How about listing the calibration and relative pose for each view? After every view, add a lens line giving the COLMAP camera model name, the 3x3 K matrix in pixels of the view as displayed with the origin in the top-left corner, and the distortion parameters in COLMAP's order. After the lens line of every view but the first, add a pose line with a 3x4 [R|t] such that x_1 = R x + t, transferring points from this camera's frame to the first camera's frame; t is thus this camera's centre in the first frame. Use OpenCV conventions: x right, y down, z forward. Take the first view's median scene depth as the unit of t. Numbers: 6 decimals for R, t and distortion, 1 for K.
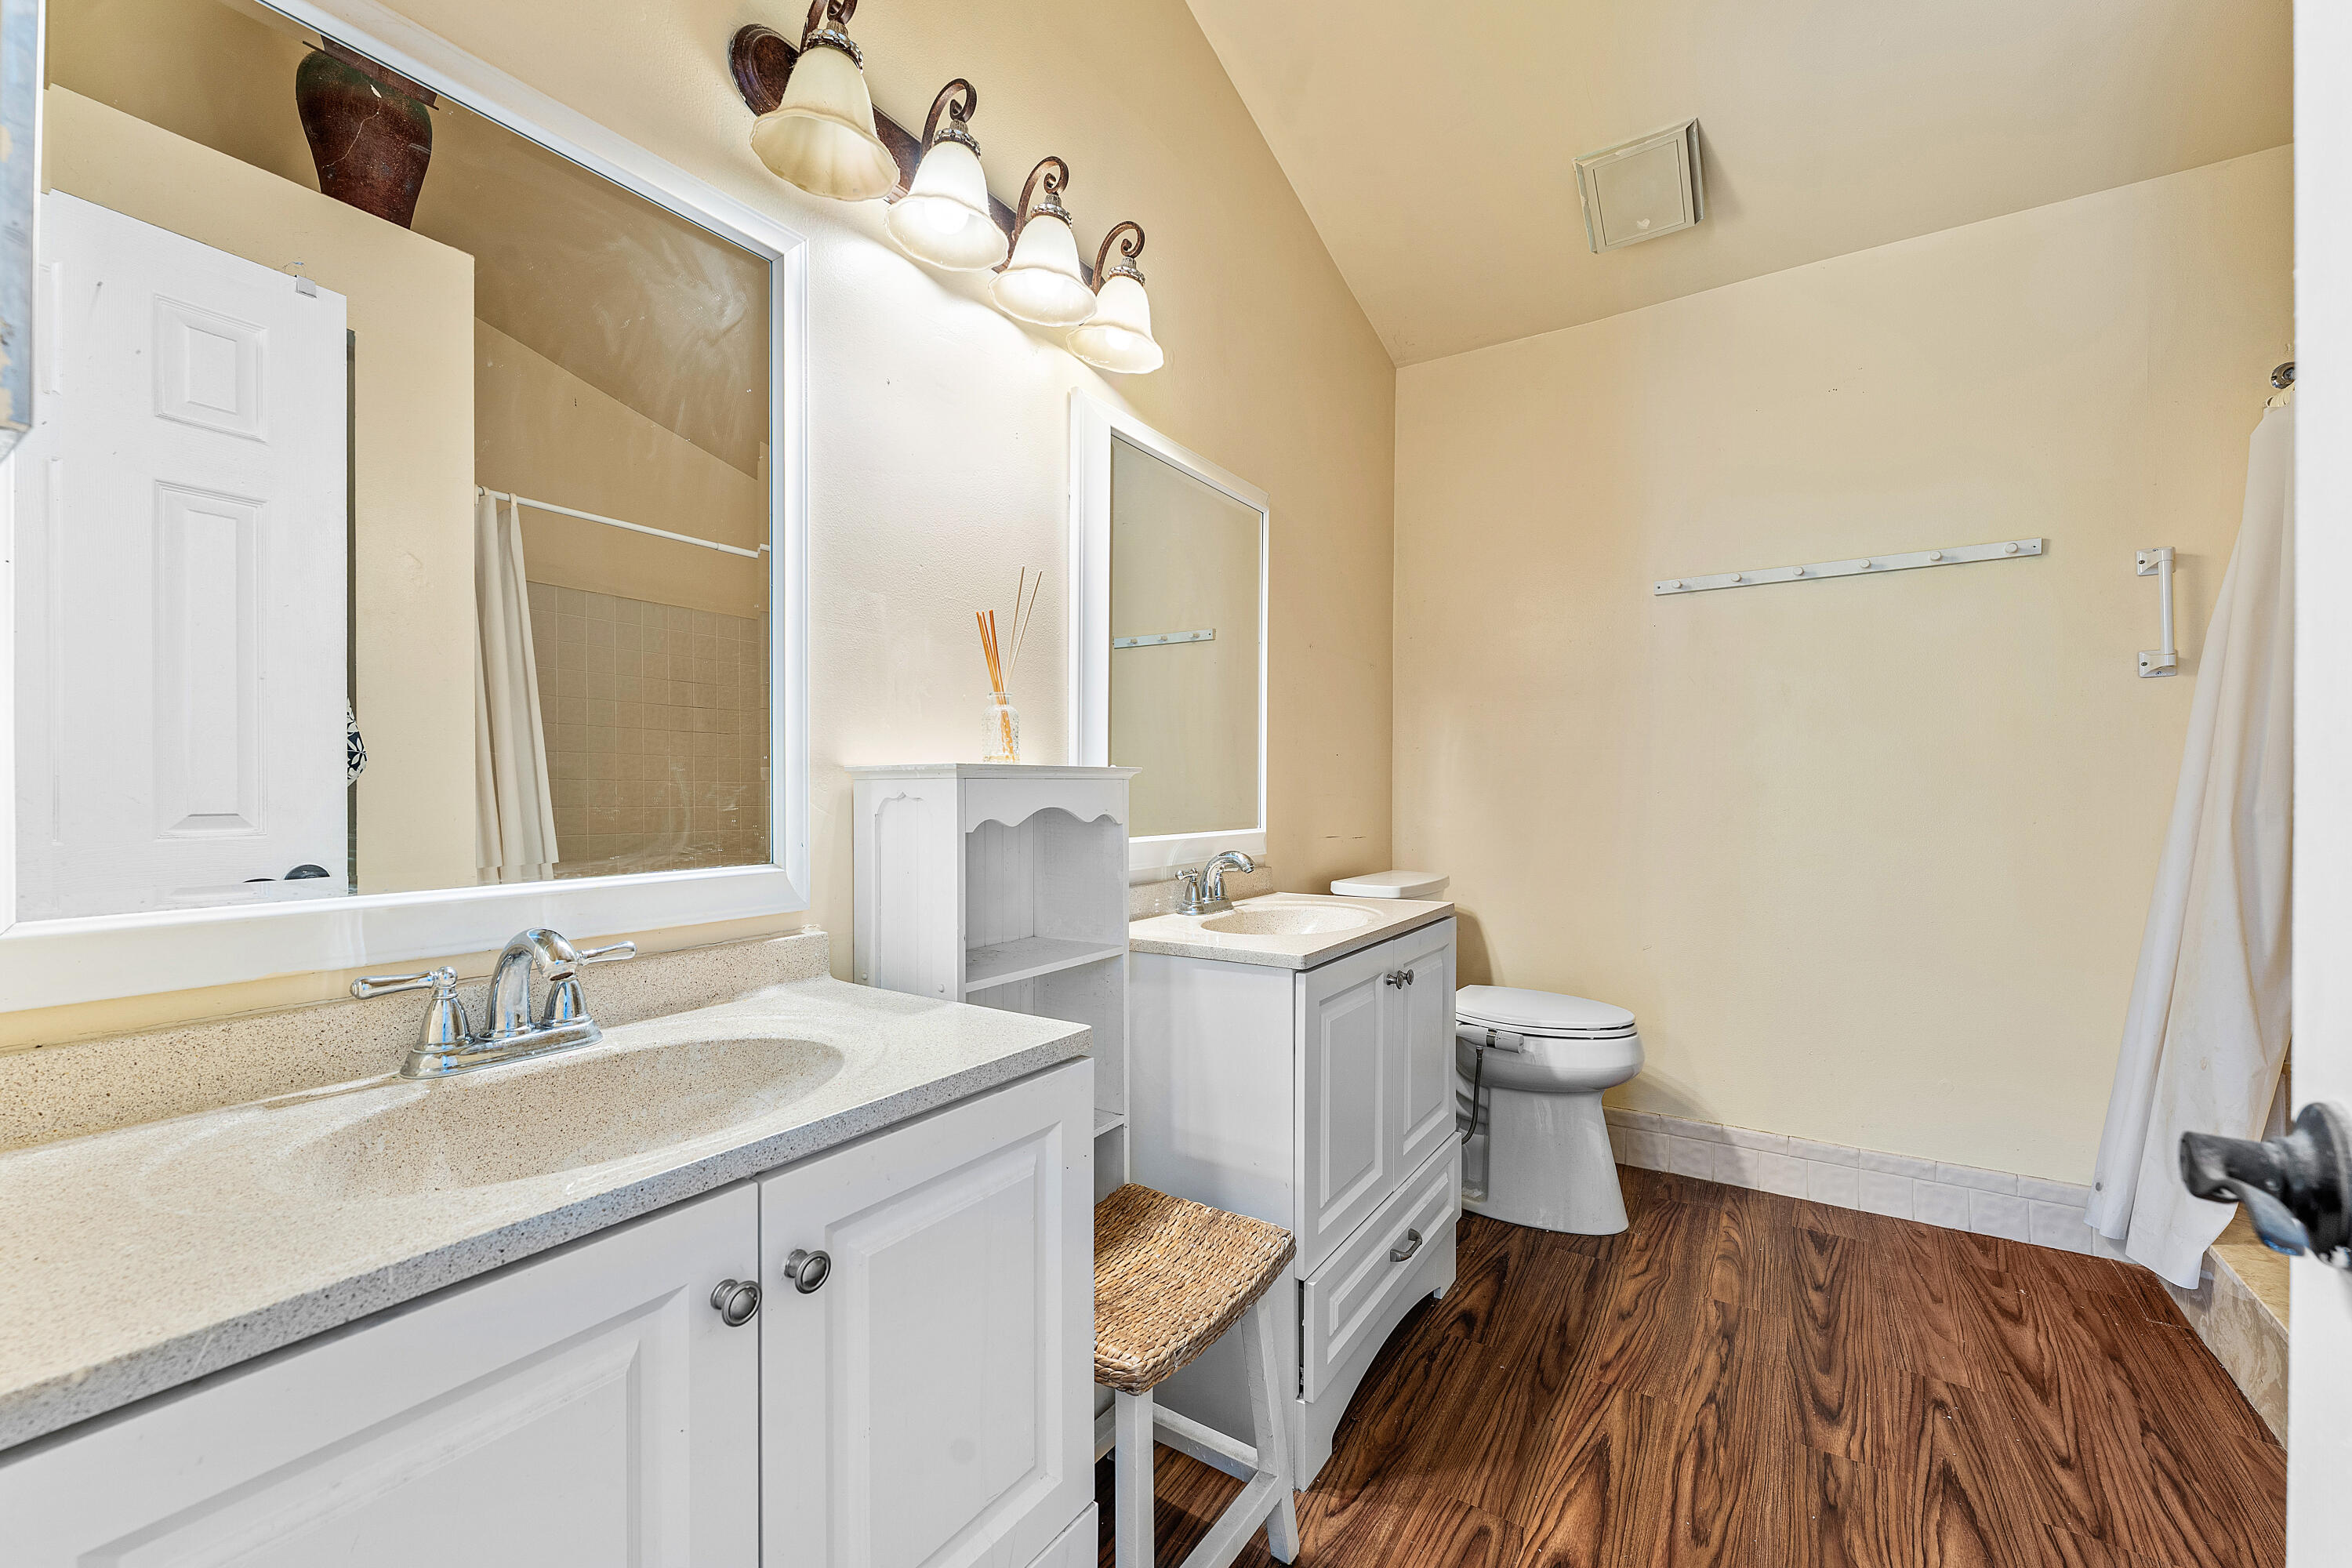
lens RADIAL K [[939.6, 0, 1177.8], [0, 939.6, 785.5], [0, 0, 1]] dist [0.000215, -0.000946]
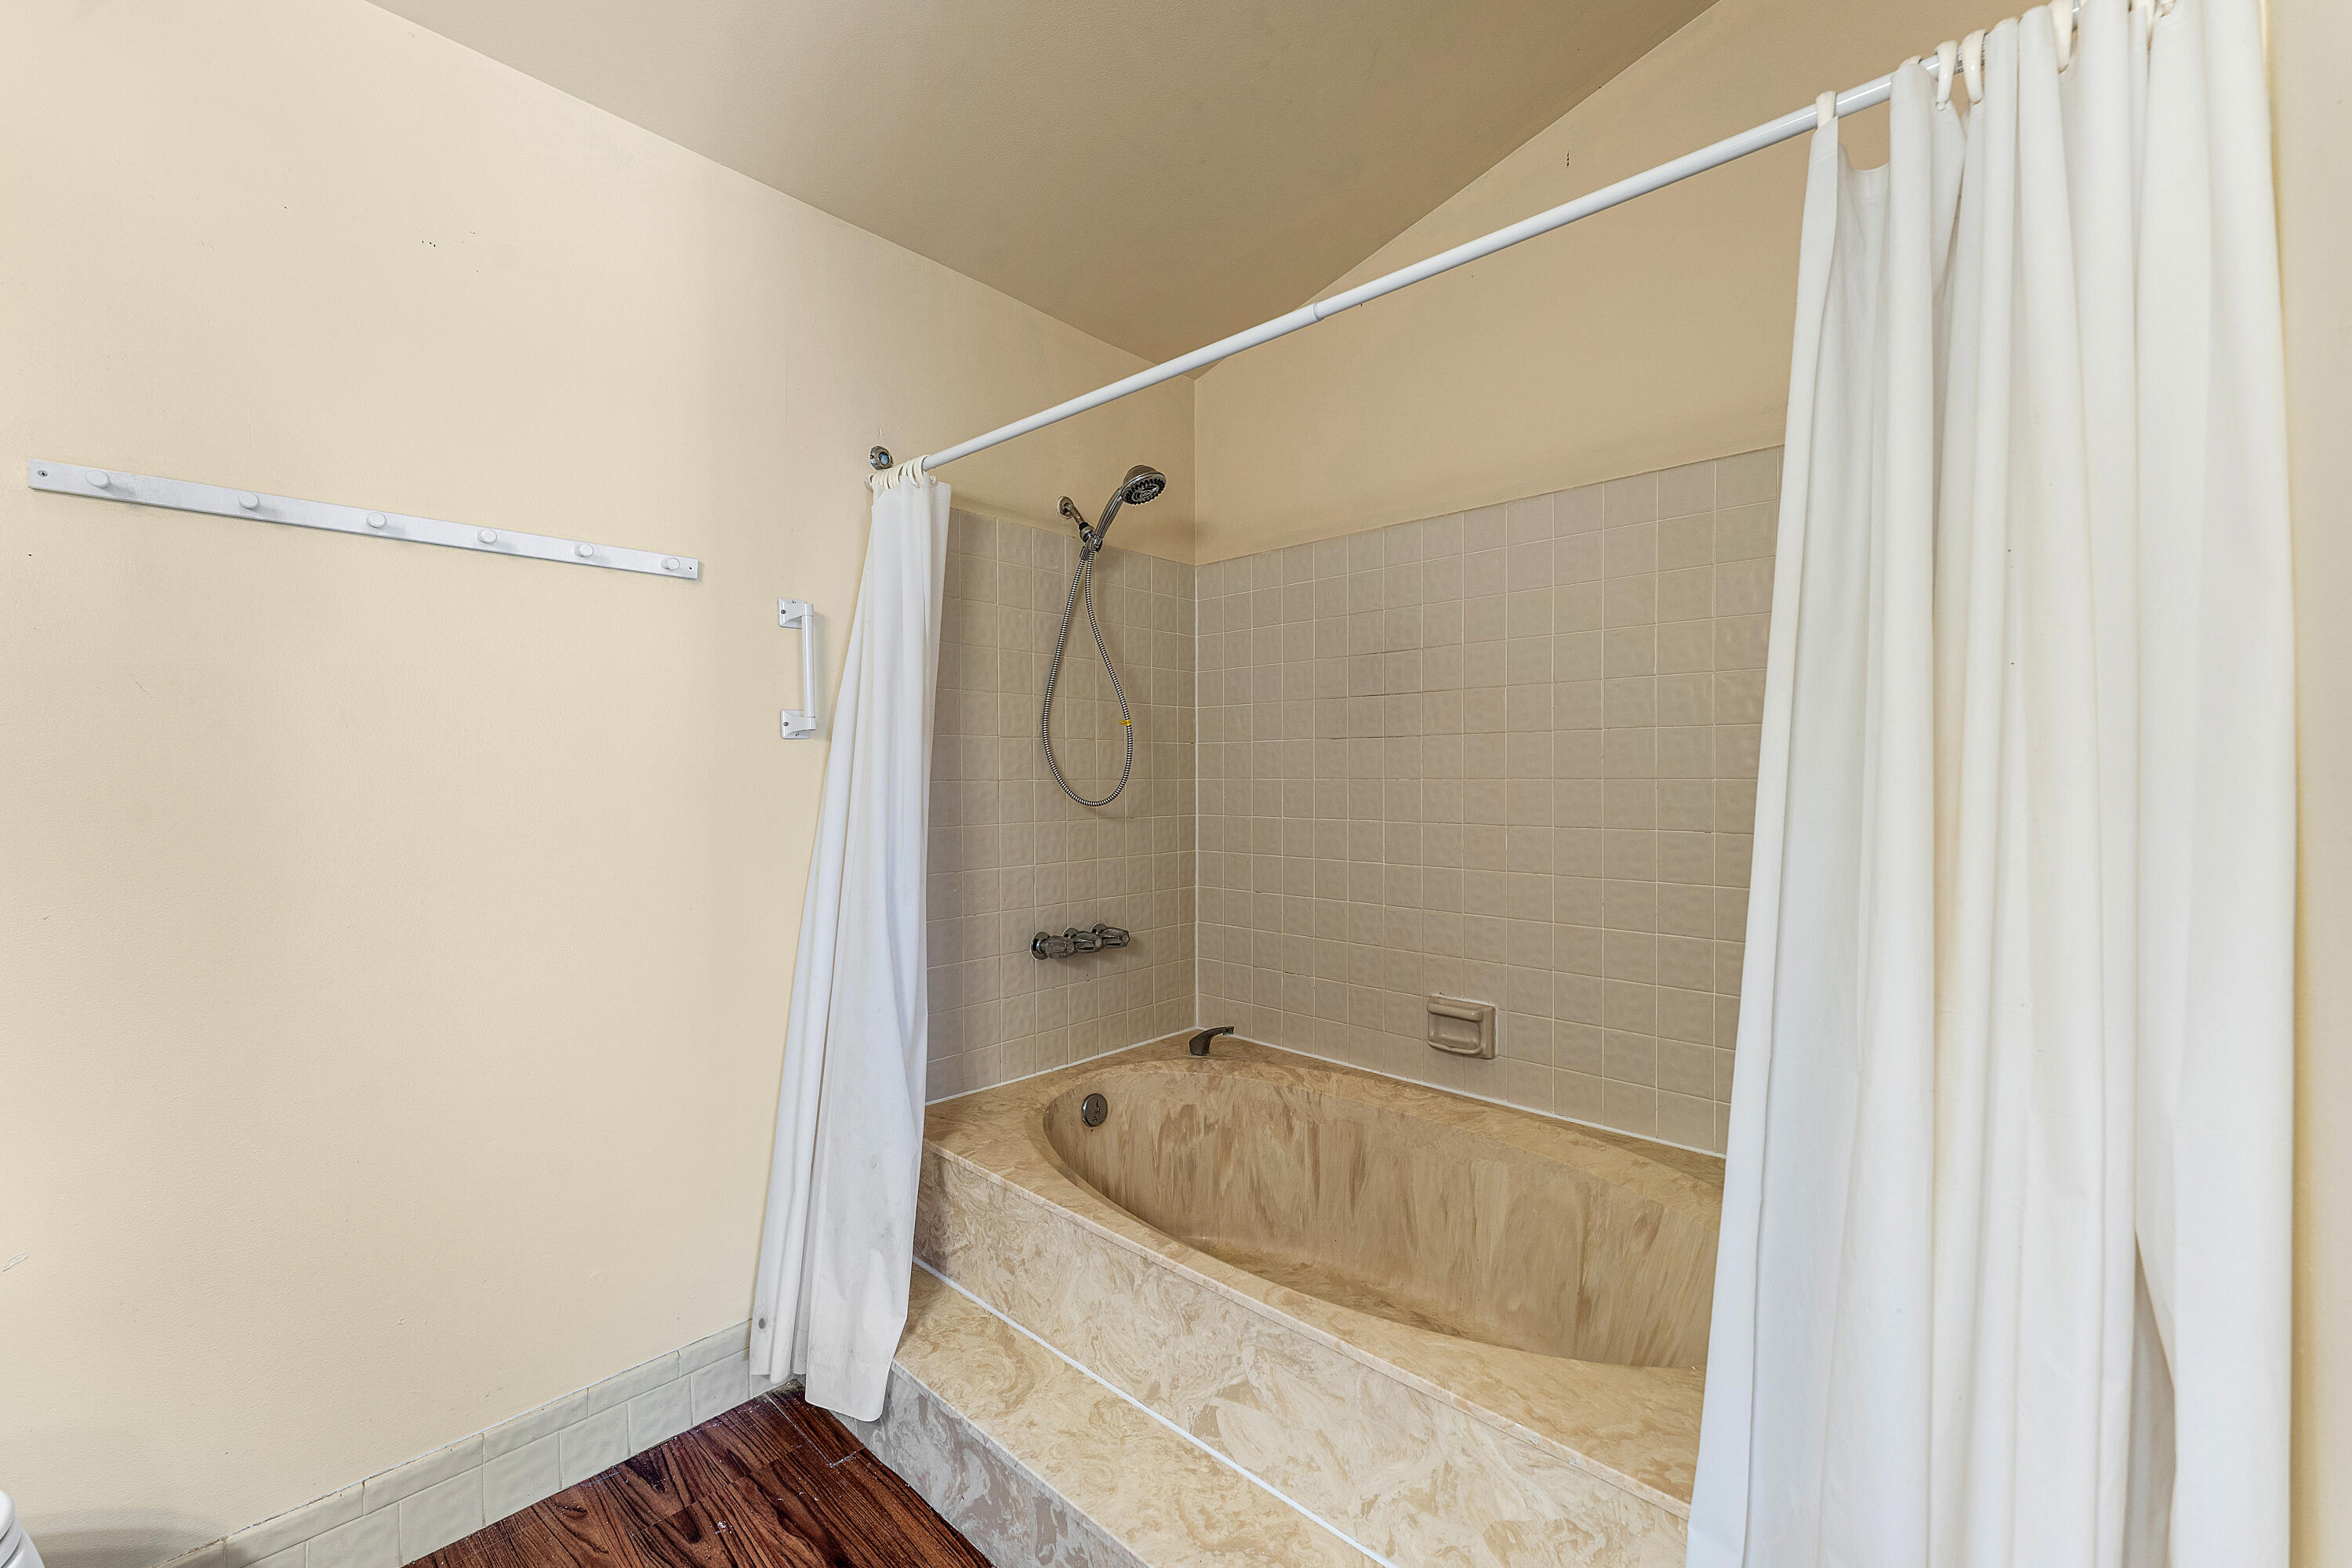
lens RADIAL K [[939.6, 0, 1177.8], [0, 939.6, 785.5], [0, 0, 1]] dist [0.000215, -0.000946]
pose [[0.156293, -0.019505, 0.987518, 0.189064], [-0.009208, 0.999733, 0.021203, -0.094985], [-0.987668, -0.012407, 0.156072, 0.489119]]
